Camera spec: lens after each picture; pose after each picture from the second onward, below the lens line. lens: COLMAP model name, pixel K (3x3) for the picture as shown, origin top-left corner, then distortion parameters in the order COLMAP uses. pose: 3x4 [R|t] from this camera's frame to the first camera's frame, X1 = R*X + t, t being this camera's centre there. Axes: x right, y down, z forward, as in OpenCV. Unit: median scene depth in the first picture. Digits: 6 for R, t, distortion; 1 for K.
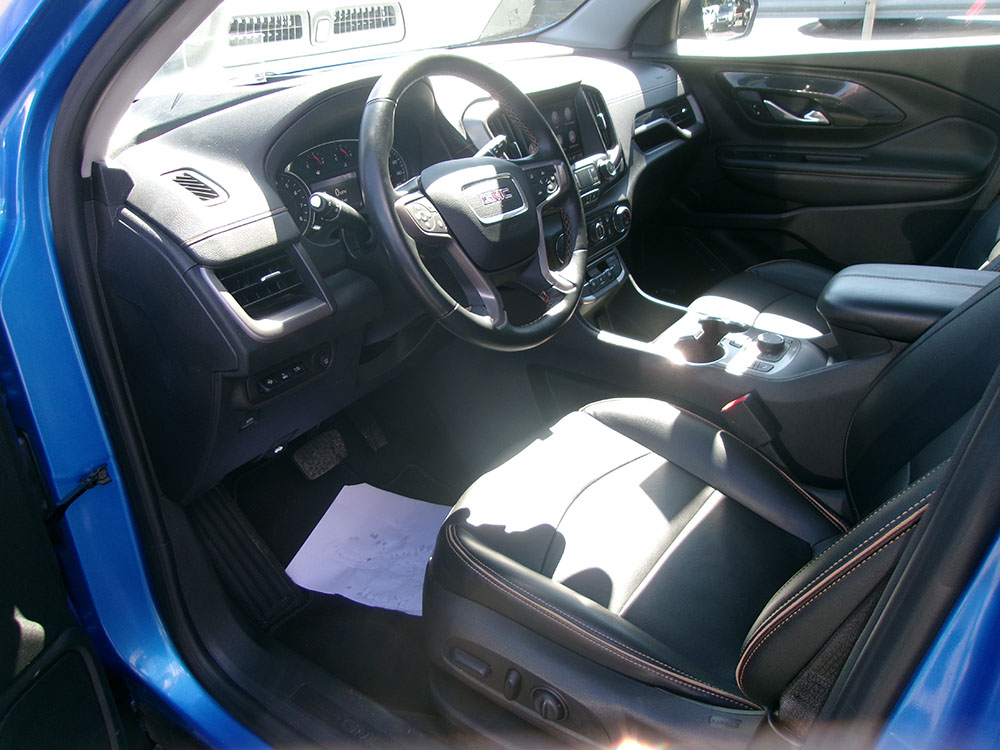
lens RADIAL K [[785.1, 0, 500.0], [0, 785.1, 375.0], [0, 0, 1]] dist [0.008130, 0.004348]
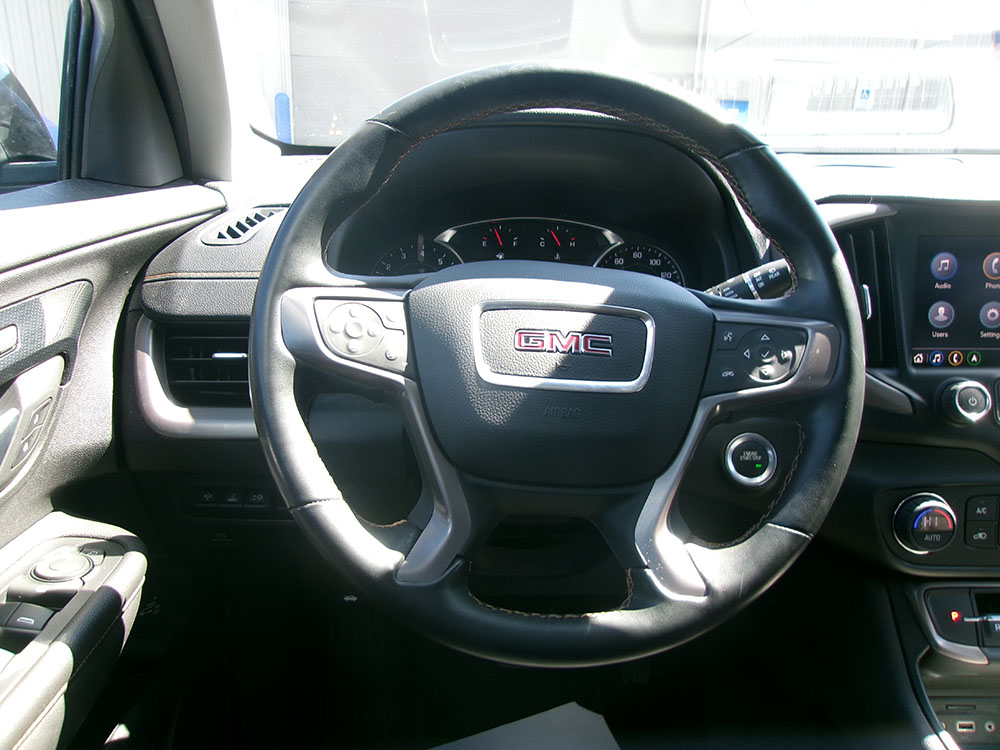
lens RADIAL K [[785.1, 0, 500.0], [0, 785.1, 375.0], [0, 0, 1]] dist [0.008130, 0.004348]
pose [[0.587189, 0.286490, -0.757055, 0.323550], [-0.398315, 0.916467, 0.037873, -0.195958], [0.704666, 0.279308, 0.652253, 0.606827]]
